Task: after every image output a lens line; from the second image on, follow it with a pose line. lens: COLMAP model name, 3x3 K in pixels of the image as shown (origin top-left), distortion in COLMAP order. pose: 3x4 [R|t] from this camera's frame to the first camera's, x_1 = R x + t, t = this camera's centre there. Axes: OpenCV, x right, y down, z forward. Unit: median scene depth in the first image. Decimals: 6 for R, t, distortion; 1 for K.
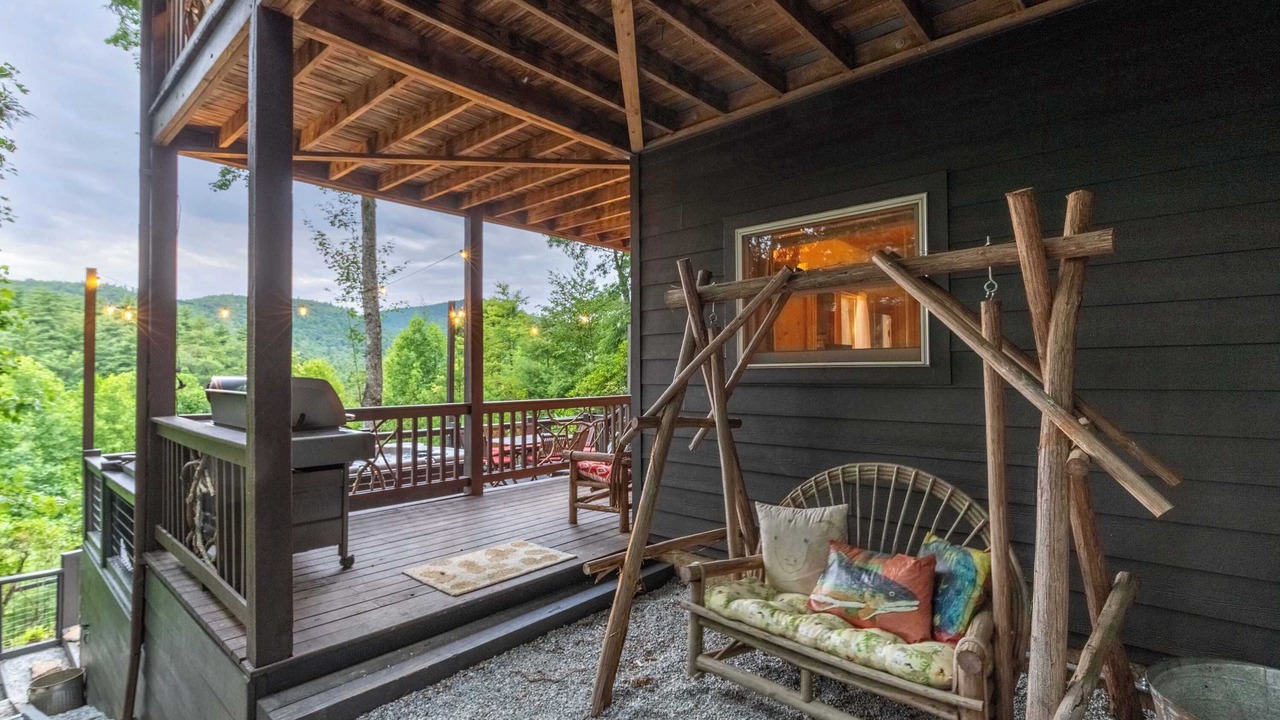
lens RADIAL K [[596.9, 0, 598.0], [0, 596.9, 375.0], [0, 0, 1]] dist [0.013688, -0.003173]
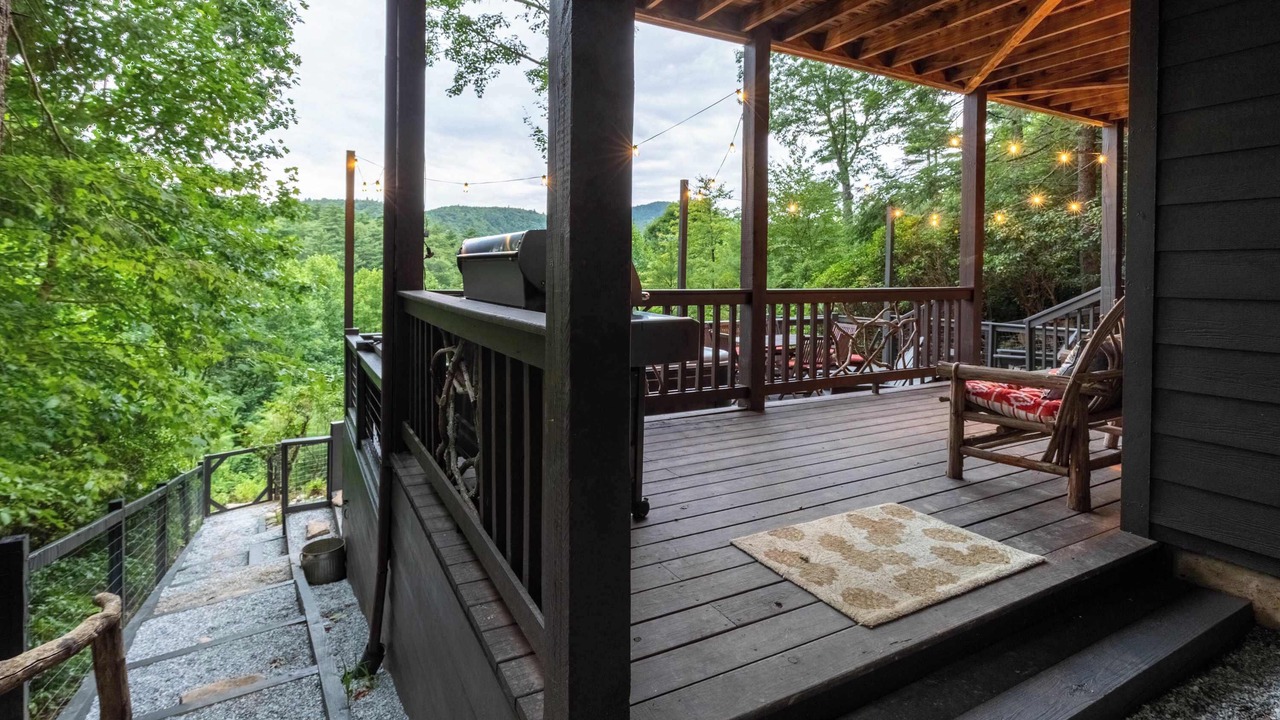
lens RADIAL K [[581.9, 0, 583.2], [0, 581.9, 293.5], [0, 0, 1]] dist [0.009241, -0.000762]
pose [[0.943639, 0.024958, -0.330035, -0.239730], [-0.014818, 0.999339, 0.033206, 0.044288], [0.330645, -0.026444, 0.943385, 0.328674]]
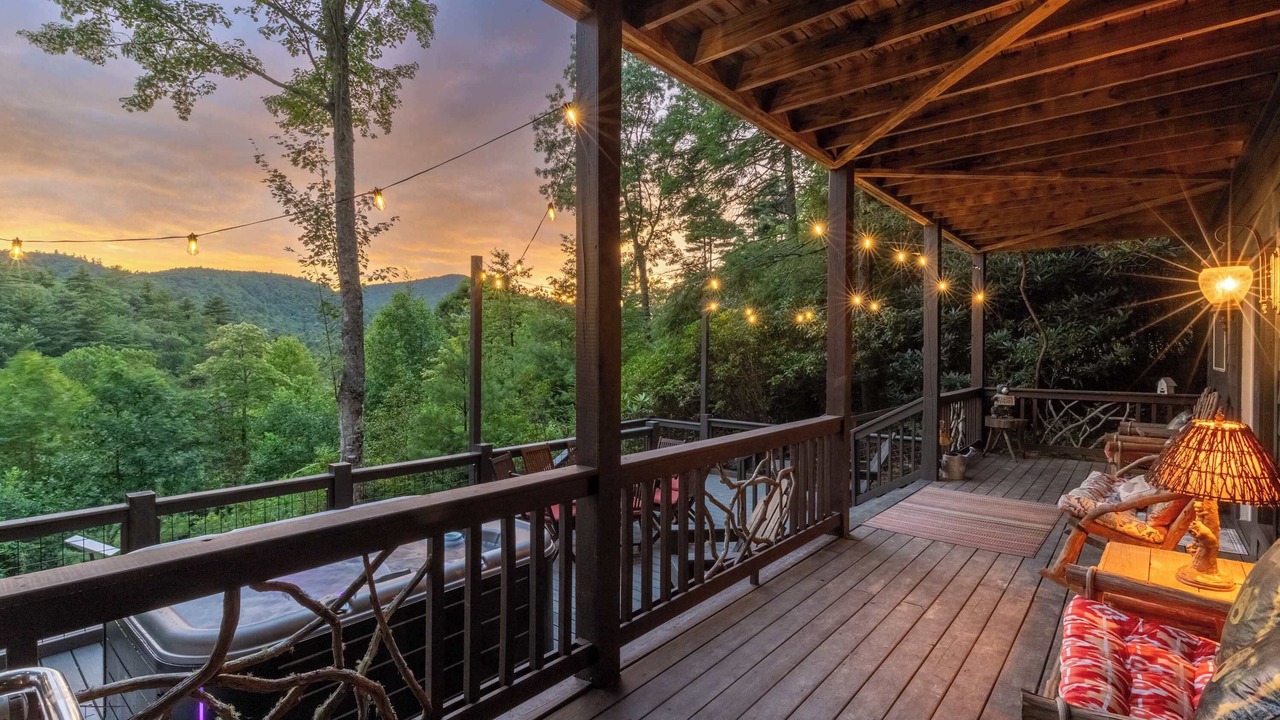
lens RADIAL K [[596.9, 0, 619.3], [0, 596.9, 382.2], [0, 0, 1]] dist [0.013688, -0.003173]
pose [[0.998105, 0.004064, 0.061395, -0.311365], [-0.006945, 0.998881, 0.046787, -0.043986], [-0.061136, -0.047125, 0.997016, 0.812981]]
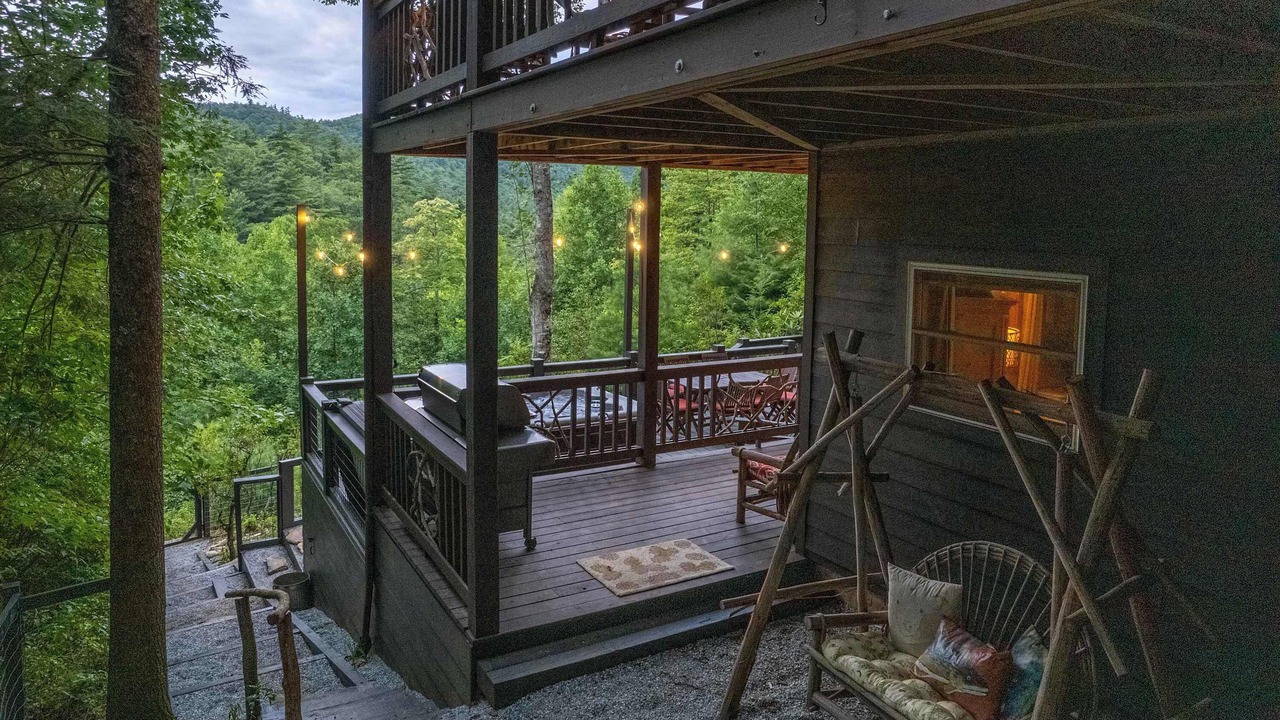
lens RADIAL K [[814.3, 0, 563.3], [0, 814.3, 263.5], [0, 0, 1]] dist [-0.030118, 0.007965]
pose [[0.945823, 0.029324, -0.323357, 0.114079], [-0.011784, 0.998357, 0.056068, -0.278773], [0.324470, -0.049220, 0.944614, -0.377585]]
